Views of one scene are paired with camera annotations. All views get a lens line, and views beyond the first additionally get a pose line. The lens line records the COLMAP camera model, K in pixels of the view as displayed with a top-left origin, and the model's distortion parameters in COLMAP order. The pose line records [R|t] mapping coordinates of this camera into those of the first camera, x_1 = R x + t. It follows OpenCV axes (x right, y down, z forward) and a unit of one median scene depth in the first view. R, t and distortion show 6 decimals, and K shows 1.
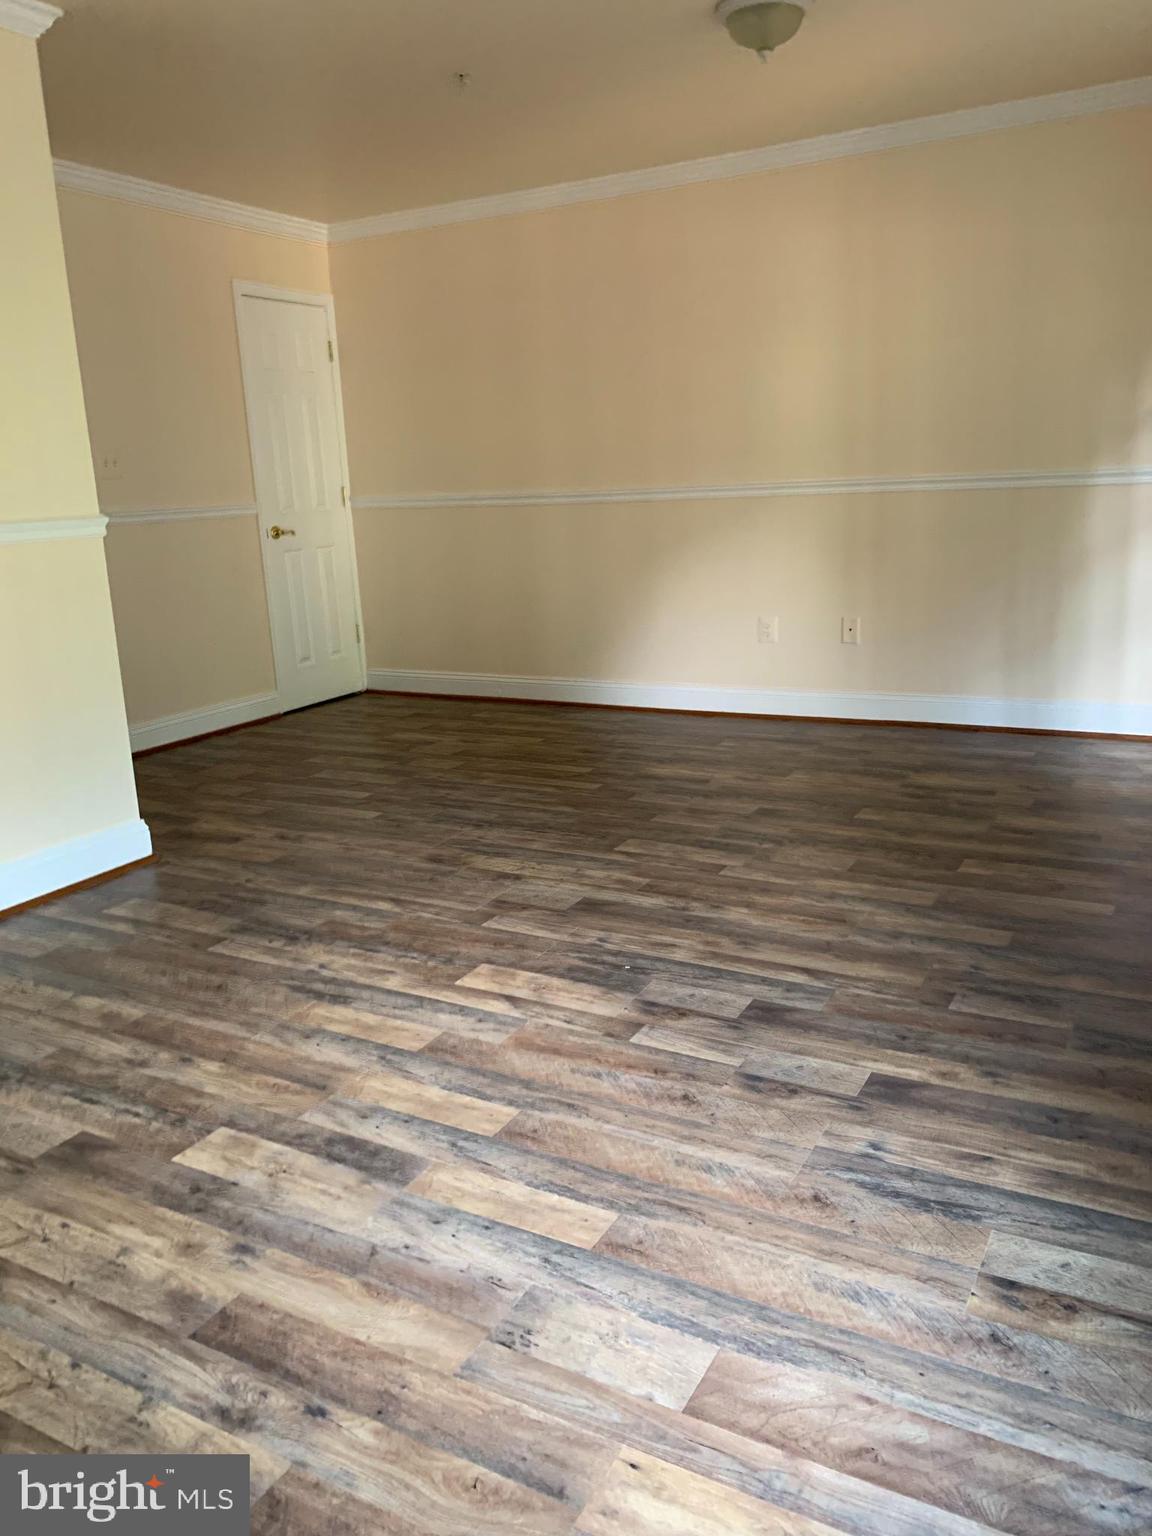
lens RADIAL K [[1174.4, 0, 576.0], [0, 1174.4, 768.0], [0, 0, 1]] dist [0.083869, -0.199711]
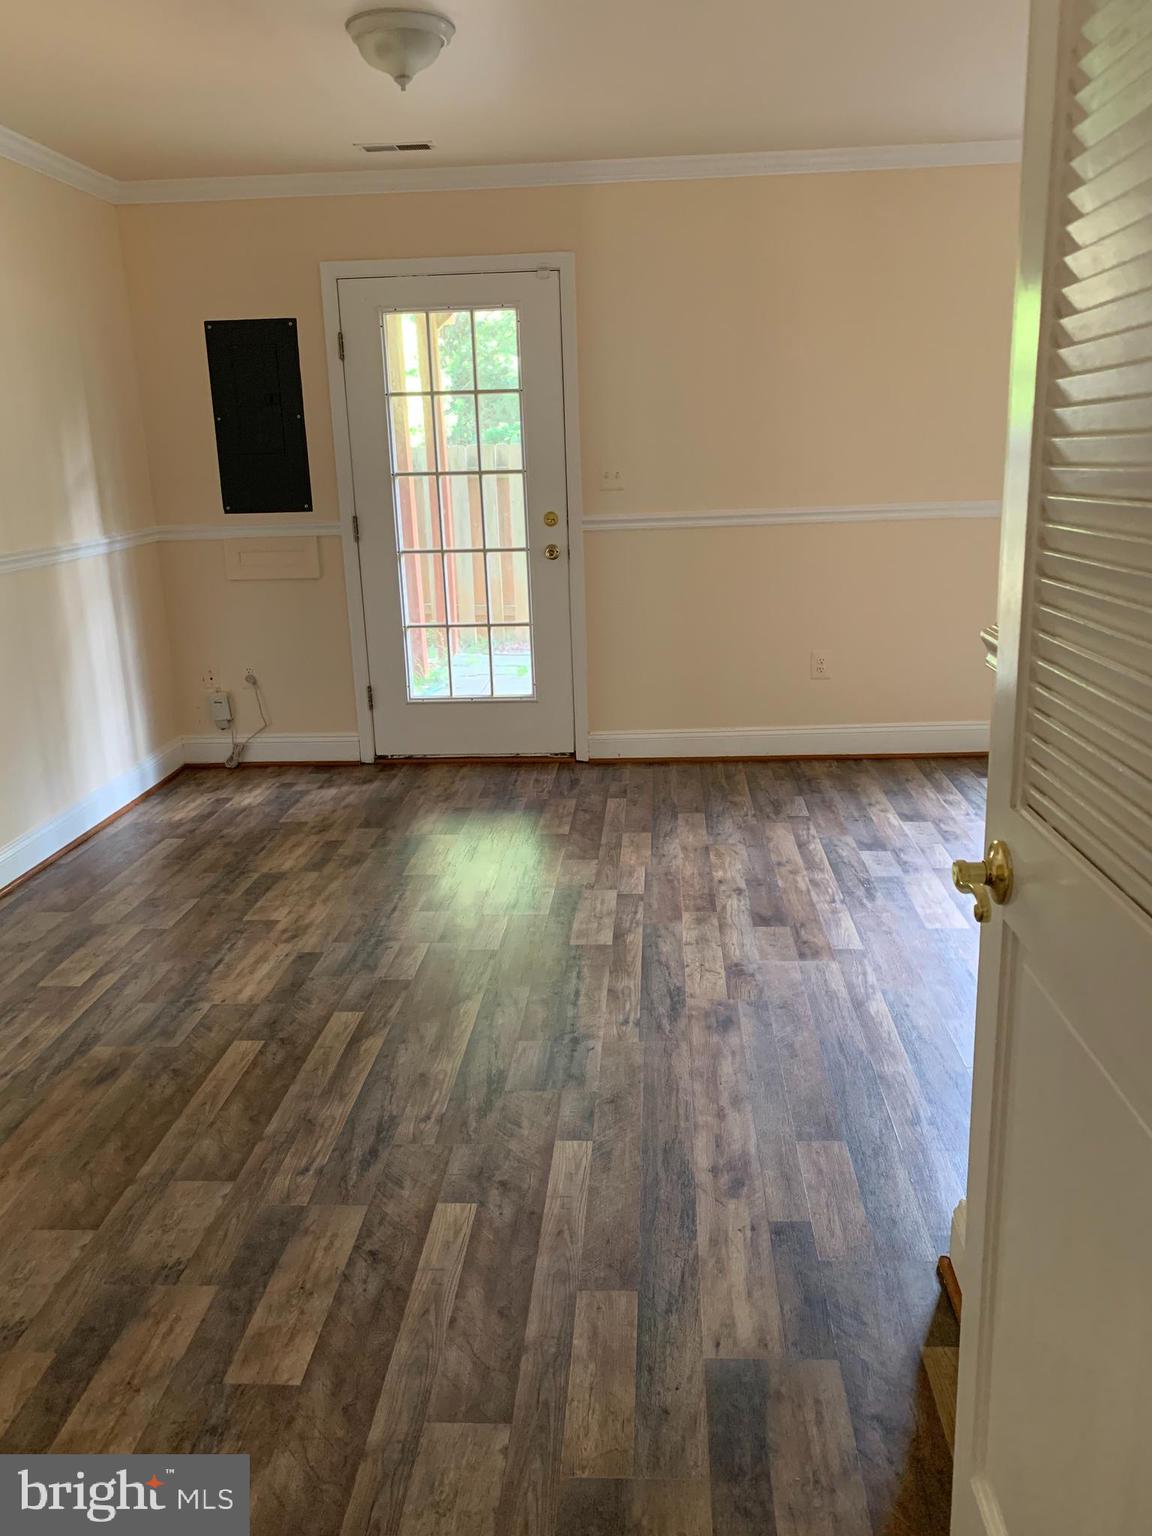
lens RADIAL K [[1174.4, 0, 576.0], [0, 1174.4, 768.0], [0, 0, 1]] dist [0.083869, -0.199711]
pose [[-0.424457, -0.186515, 0.886029, -0.990089], [0.271696, 0.907223, 0.321134, -0.475874], [-0.863723, 0.377038, -0.334402, 1.707268]]
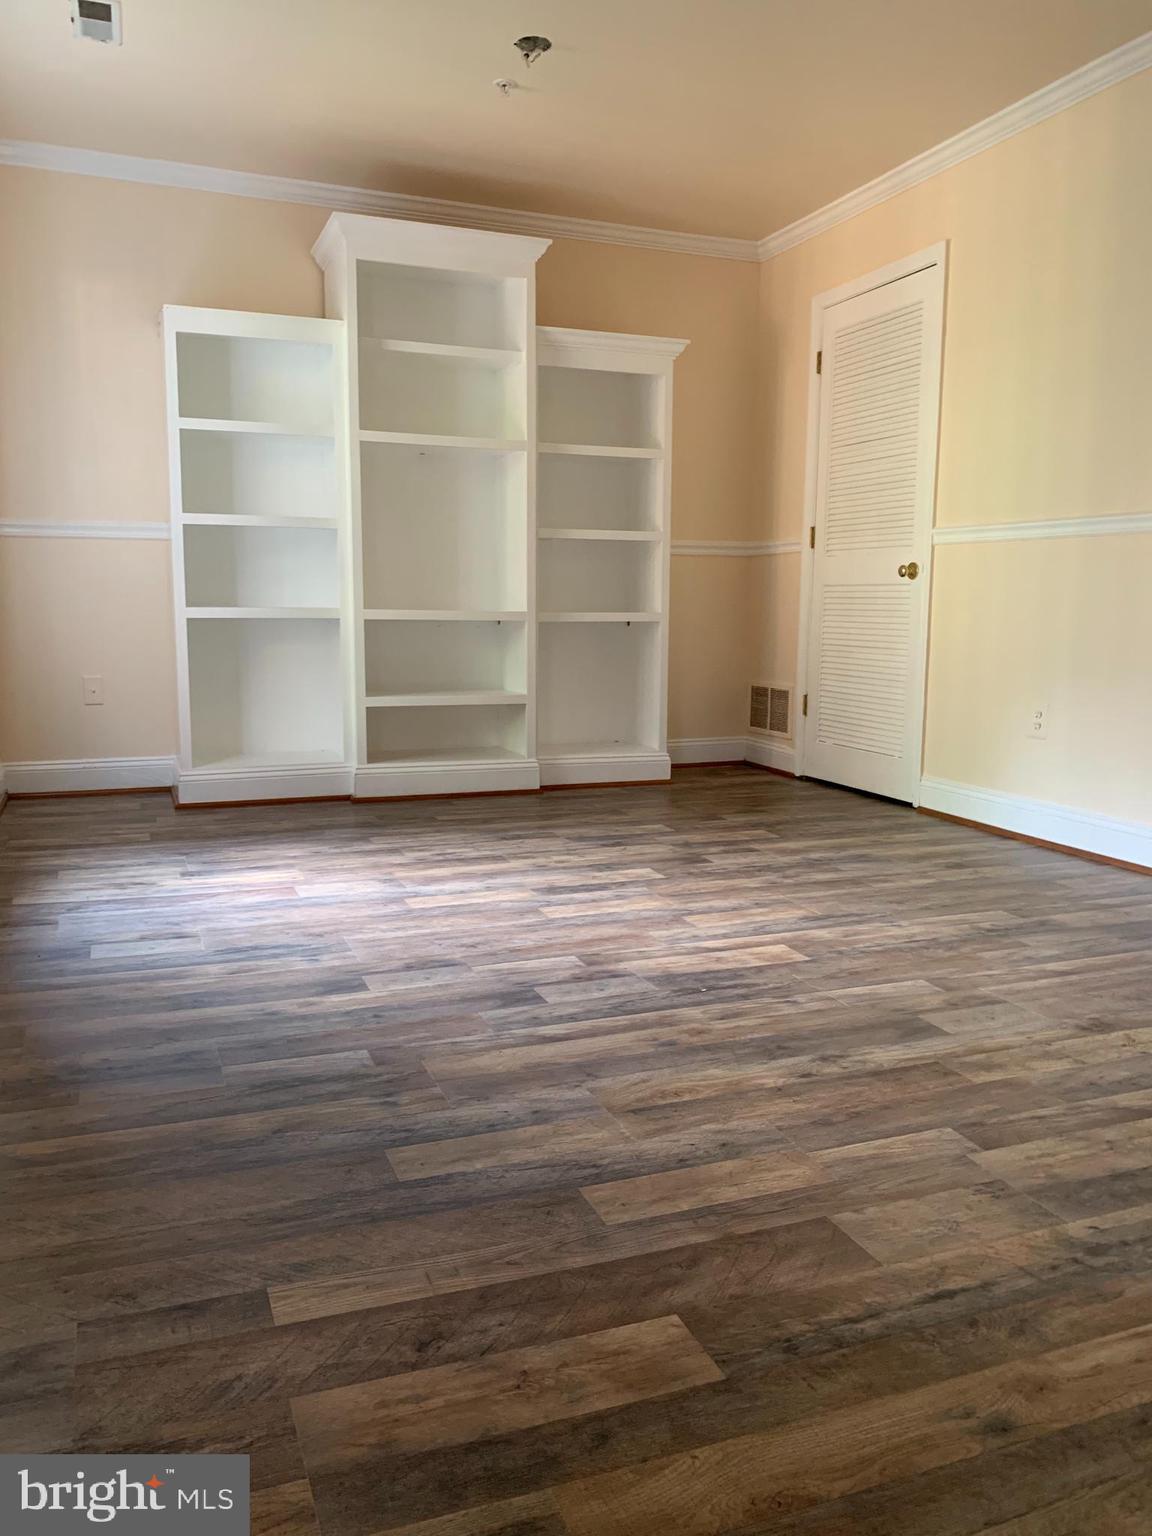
lens RADIAL K [[1174.4, 0, 576.0], [0, 1174.4, 768.0], [0, 0, 1]] dist [0.083869, -0.199711]
pose [[-0.635869, 0.143664, -0.758308, 0.756642], [-0.172870, 0.931049, 0.321347, -0.252943], [0.752188, 0.335423, -0.567190, 1.393530]]
